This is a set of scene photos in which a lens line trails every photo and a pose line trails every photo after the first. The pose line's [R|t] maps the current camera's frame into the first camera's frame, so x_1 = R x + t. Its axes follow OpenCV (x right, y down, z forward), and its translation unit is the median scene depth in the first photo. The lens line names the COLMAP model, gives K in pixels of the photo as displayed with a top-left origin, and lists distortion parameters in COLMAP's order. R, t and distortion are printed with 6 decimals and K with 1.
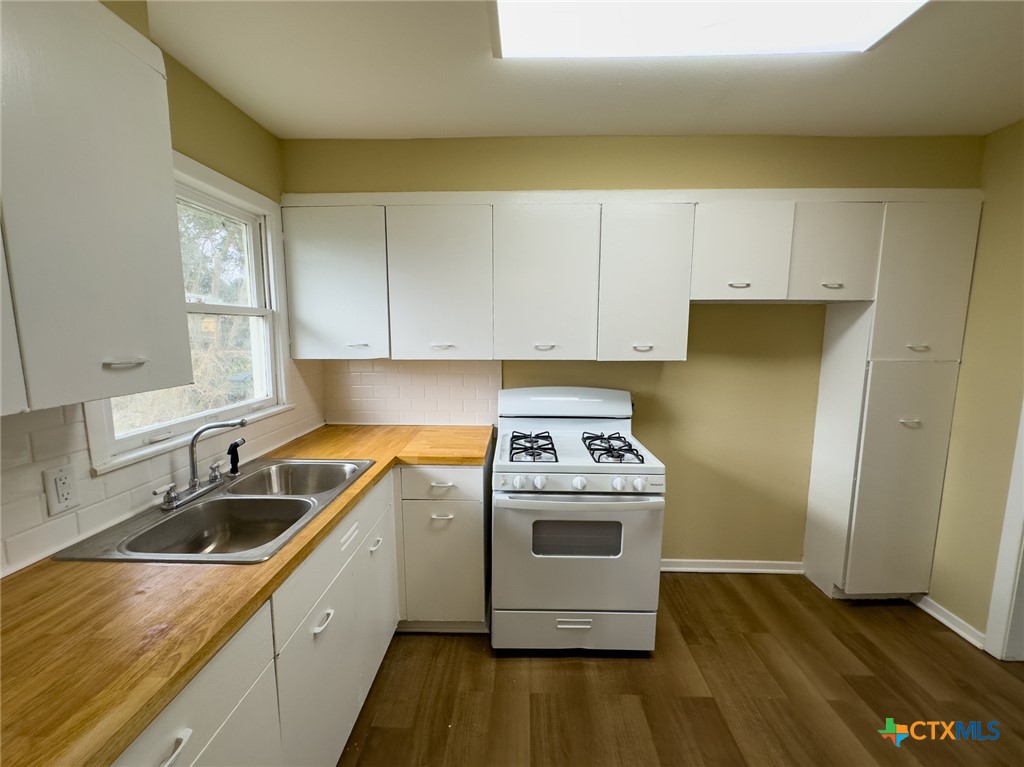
lens RADIAL K [[411.3, 0, 515.1], [0, 411.3, 382.1], [0, 0, 1]] dist [-0.005146, 0.000651]
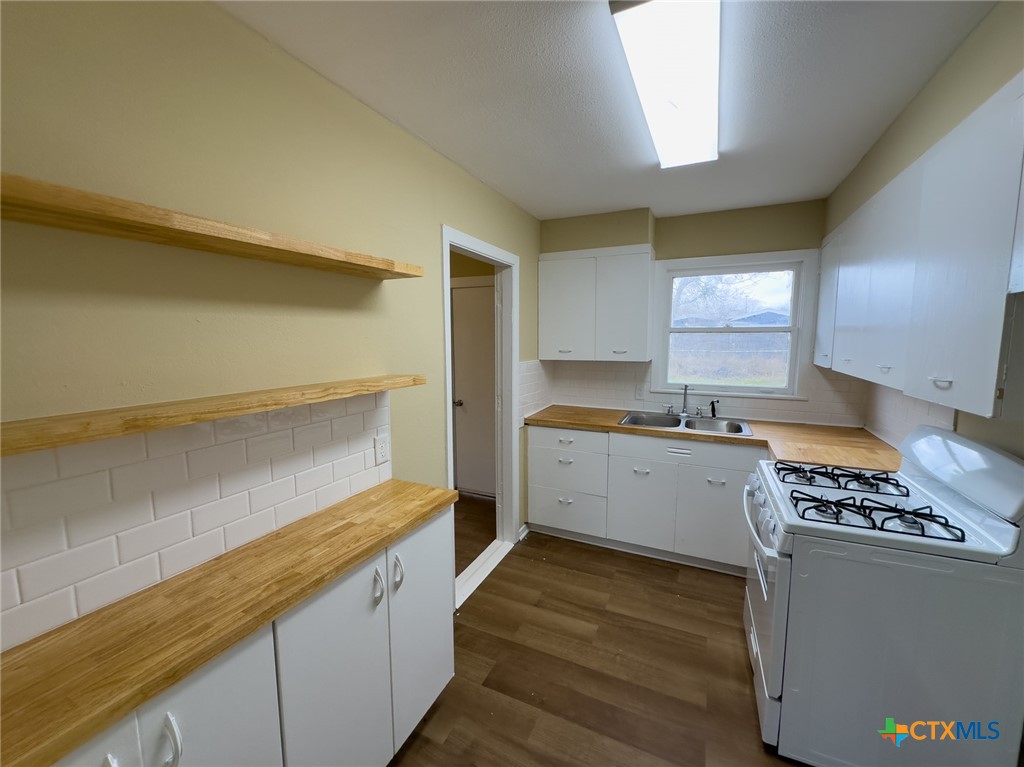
lens RADIAL K [[411.3, 0, 505.9], [0, 411.3, 382.4], [0, 0, 1]] dist [-0.005146, 0.000651]
pose [[-0.416880, 0.106318, -0.902722, 1.417159], [-0.109841, 0.979966, 0.166140, -0.144811], [0.902300, 0.168417, -0.396850, 0.871235]]
